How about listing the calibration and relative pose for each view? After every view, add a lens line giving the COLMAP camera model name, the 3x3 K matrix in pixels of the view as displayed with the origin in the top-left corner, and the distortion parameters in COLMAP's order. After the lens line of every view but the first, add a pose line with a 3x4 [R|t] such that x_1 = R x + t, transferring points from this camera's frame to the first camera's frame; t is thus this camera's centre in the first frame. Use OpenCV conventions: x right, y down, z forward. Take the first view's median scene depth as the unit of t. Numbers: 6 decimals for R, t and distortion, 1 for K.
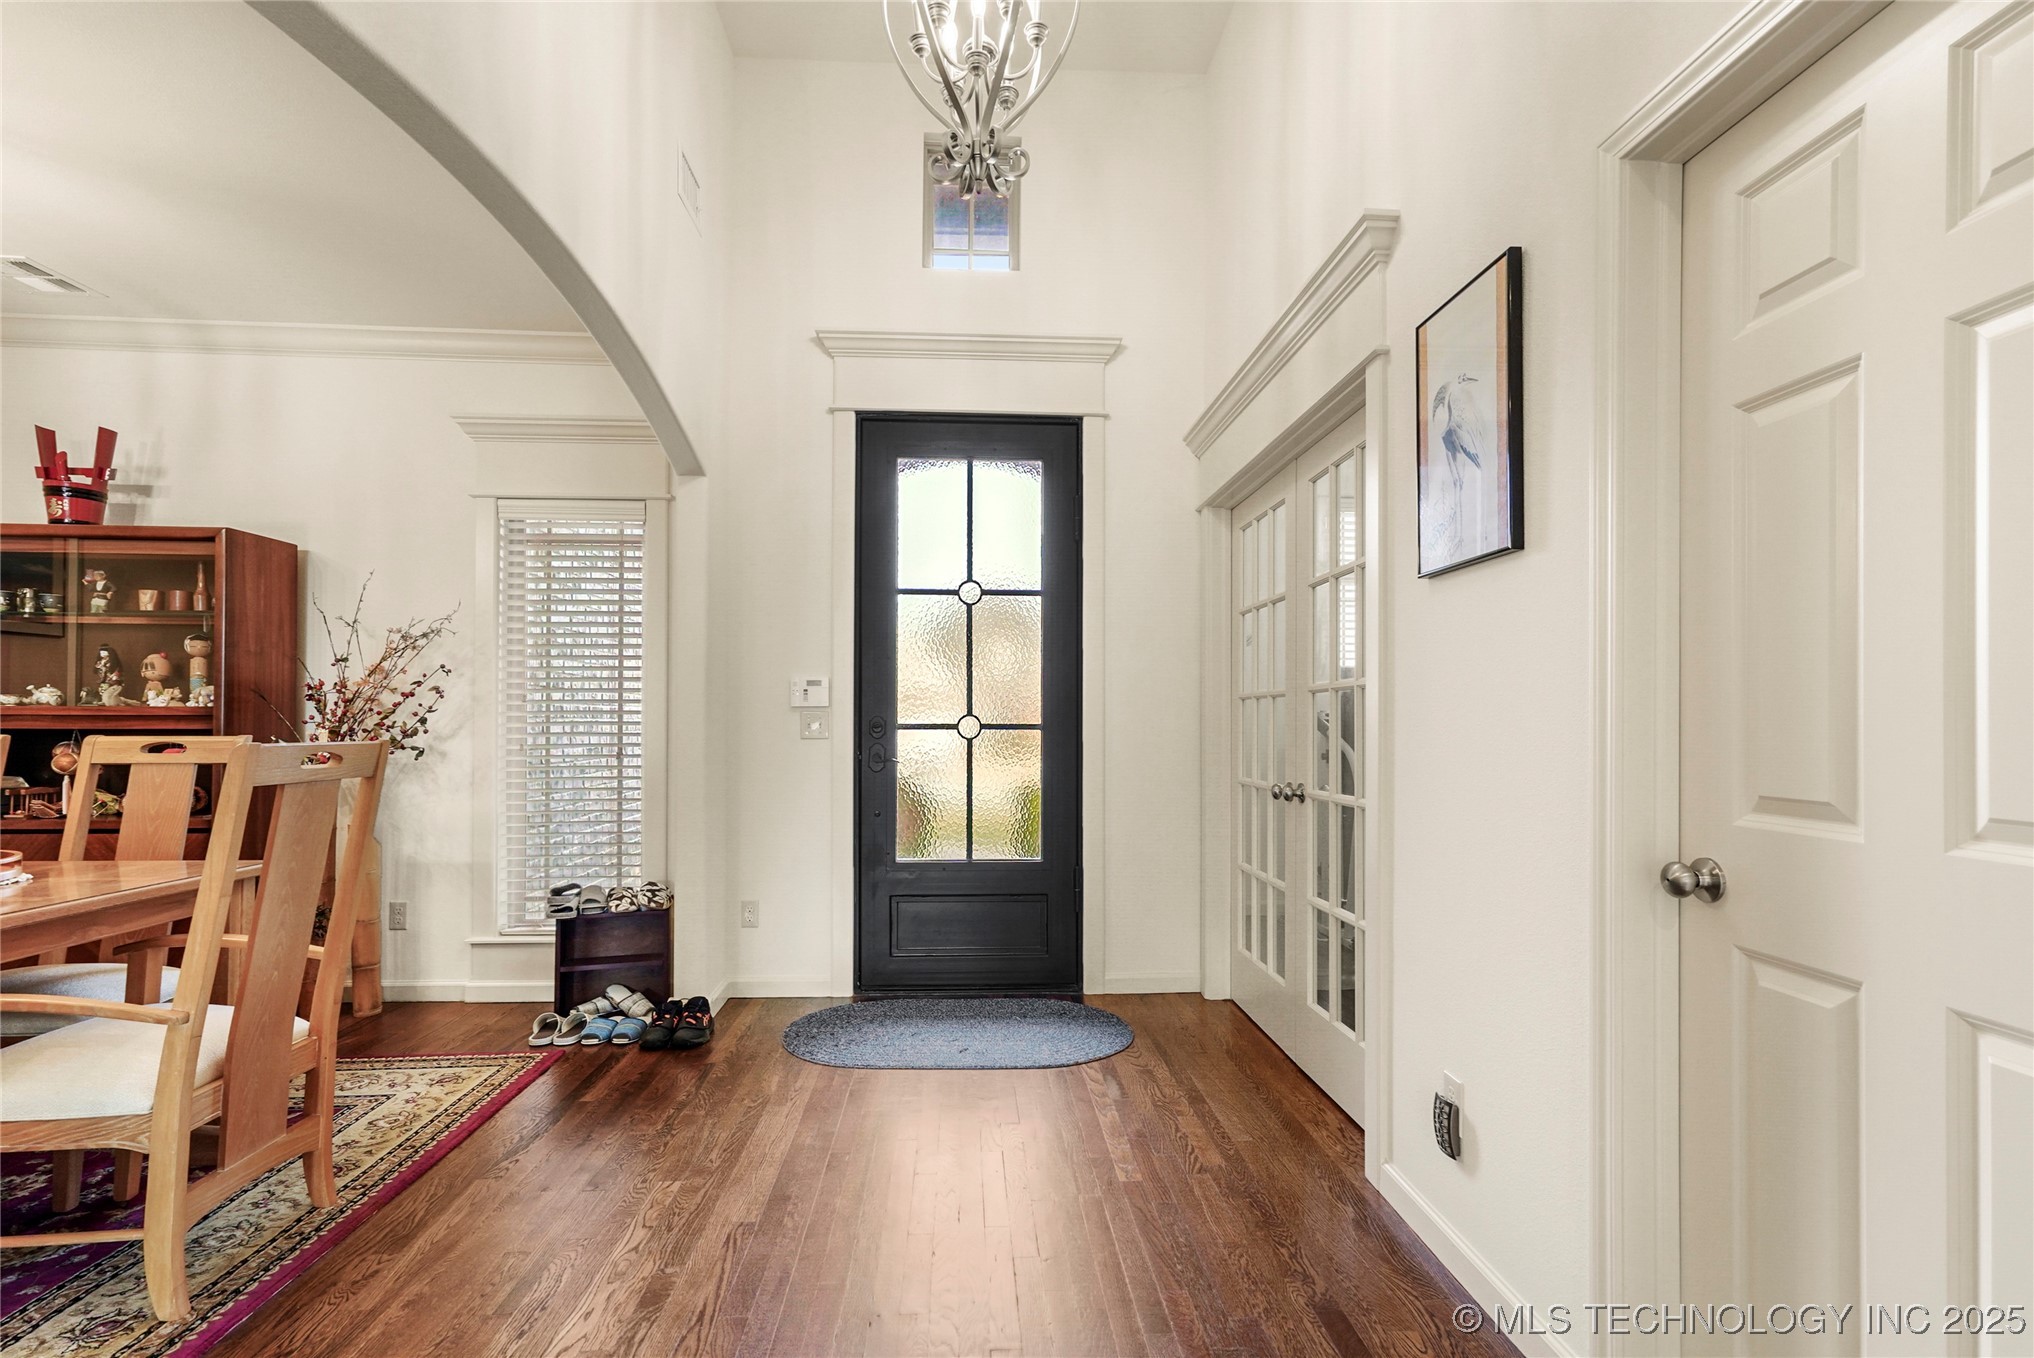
lens RADIAL K [[940.4, 0, 1015.2], [0, 940.4, 706.9], [0, 0, 1]] dist [-0.001037, 0.000455]
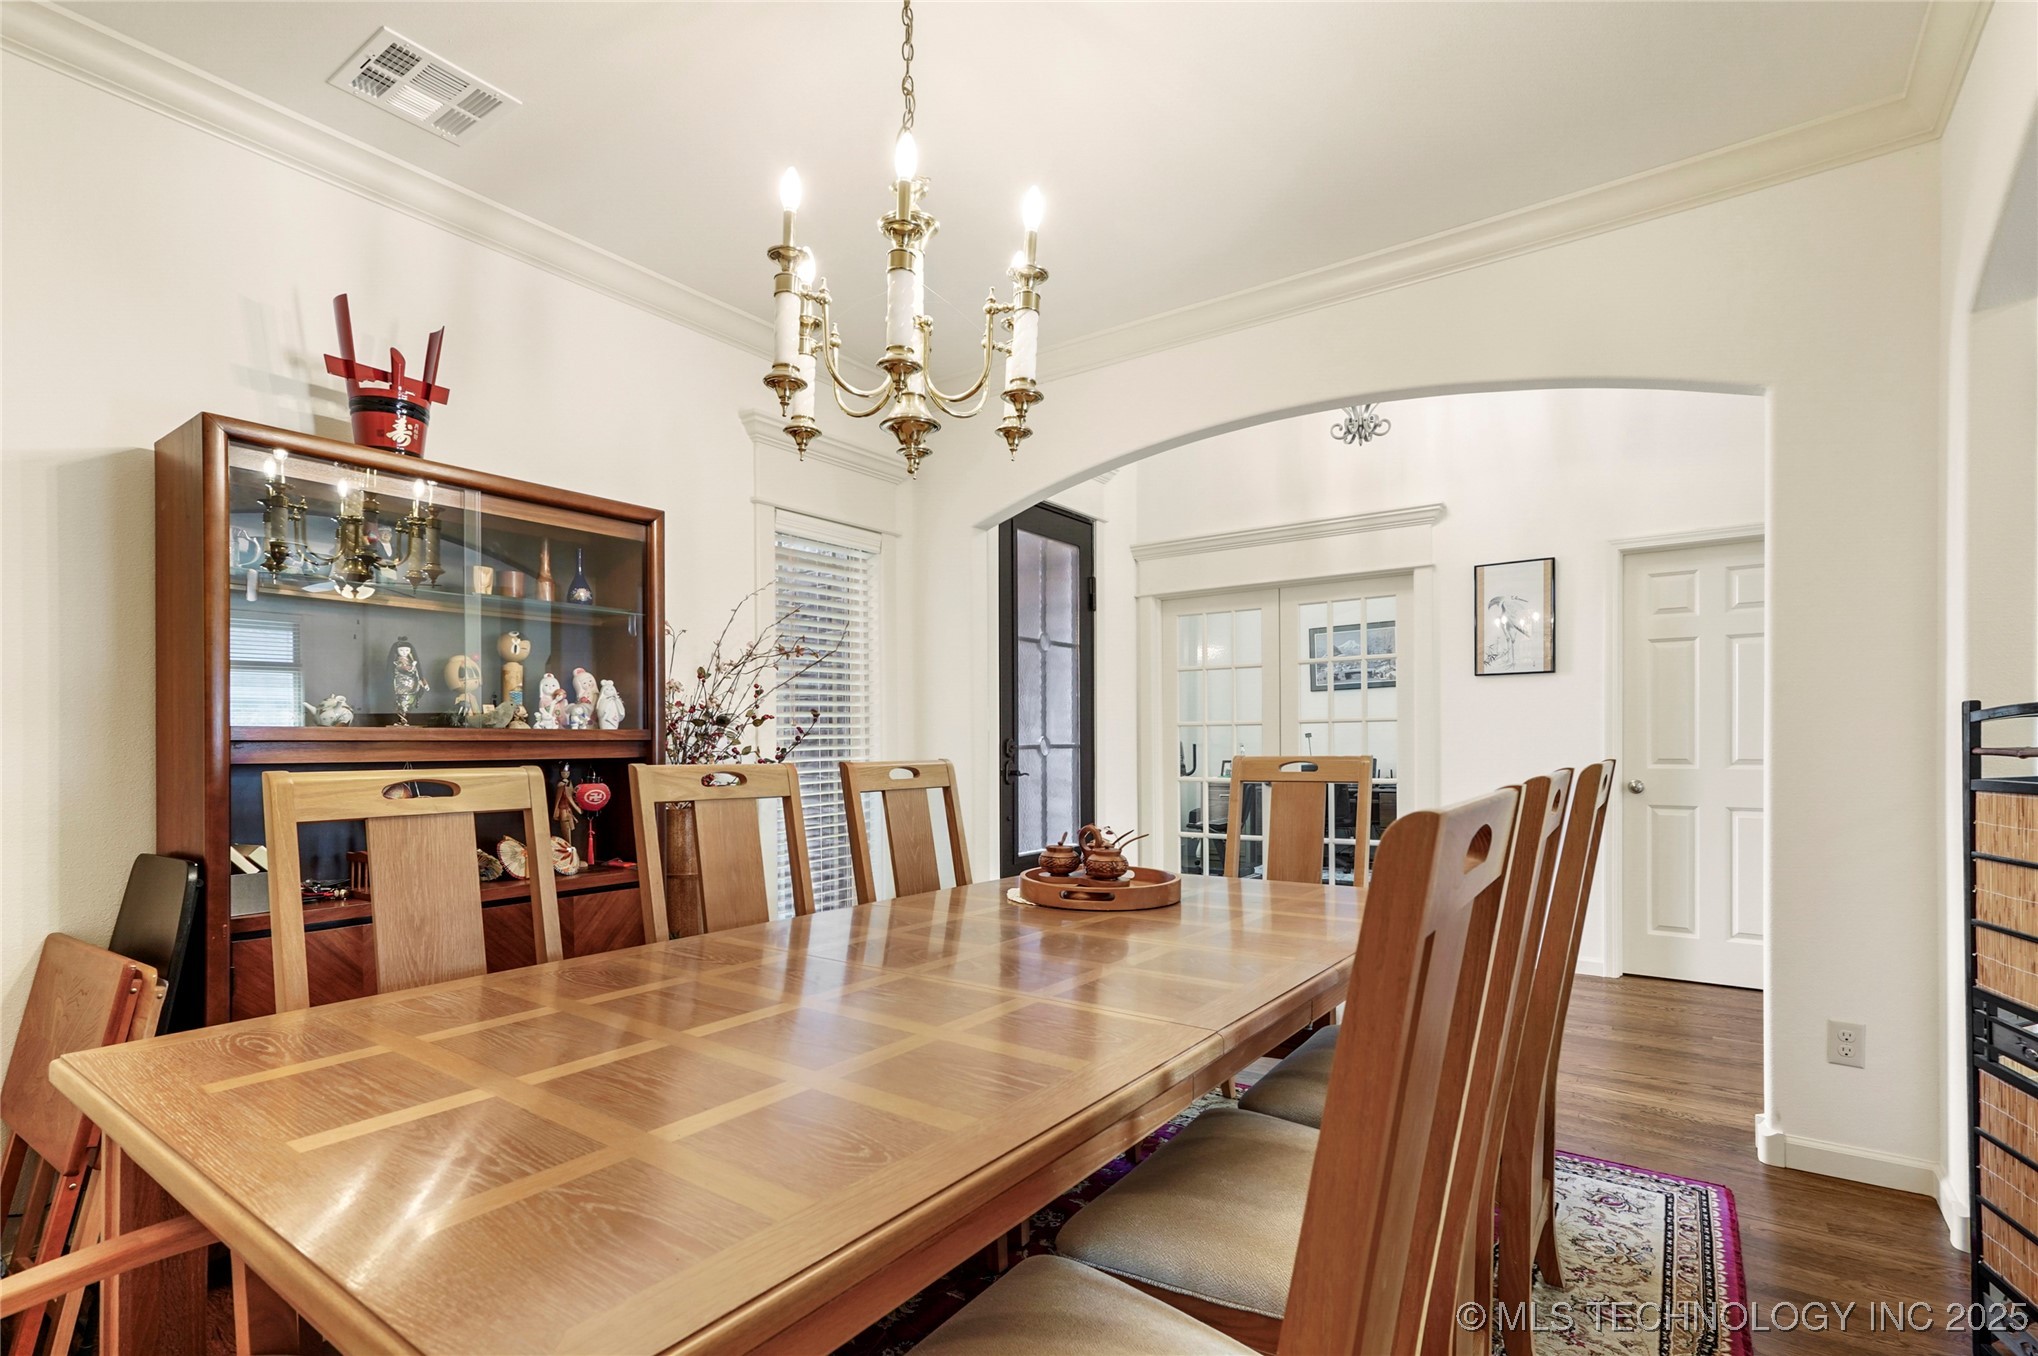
lens RADIAL K [[975.8, 0, 1024.9], [0, 975.8, 727.5], [0, 0, 1]] dist [-0.013991, 0.023054]
pose [[0.624308, 0.002929, 0.781172, -1.214417], [0.000198, 0.999992, -0.003907, -0.000949], [-0.781178, 0.002594, 0.624303, 0.218451]]
